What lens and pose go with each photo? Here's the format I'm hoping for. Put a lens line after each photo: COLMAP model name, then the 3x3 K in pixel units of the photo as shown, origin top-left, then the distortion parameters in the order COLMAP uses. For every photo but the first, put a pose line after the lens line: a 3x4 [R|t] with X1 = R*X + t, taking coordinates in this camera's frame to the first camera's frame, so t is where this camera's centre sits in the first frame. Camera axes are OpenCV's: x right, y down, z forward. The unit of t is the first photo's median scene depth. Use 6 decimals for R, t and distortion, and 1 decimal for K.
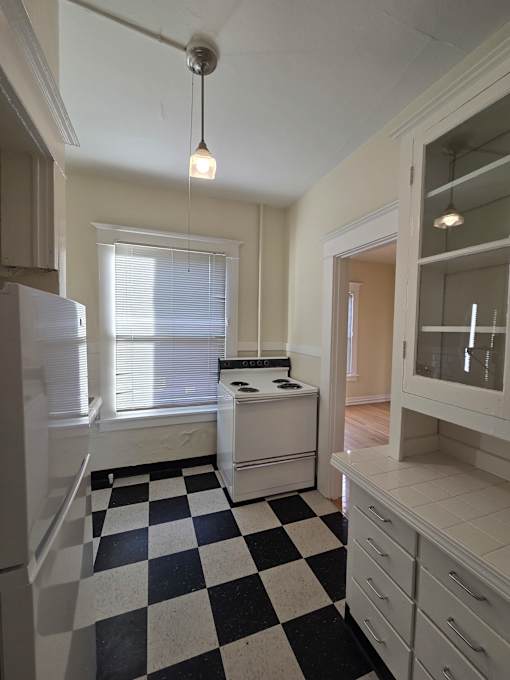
lens RADIAL K [[279.6, 0, 253.5], [0, 279.6, 337.4], [0, 0, 1]] dist [-0.003086, -0.000391]
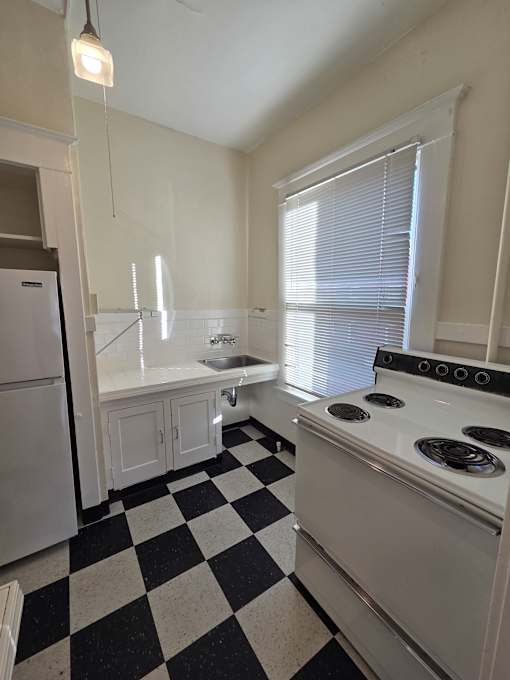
lens RADIAL K [[283.0, 0, 255.0], [0, 283.0, 340.0], [0, 0, 1]] dist [0.007218, -0.000341]
pose [[0.228079, 0.130632, -0.964839, 0.389136], [-0.040926, 0.991369, 0.124549, 0.001522], [0.972782, 0.011080, 0.231457, 0.659540]]
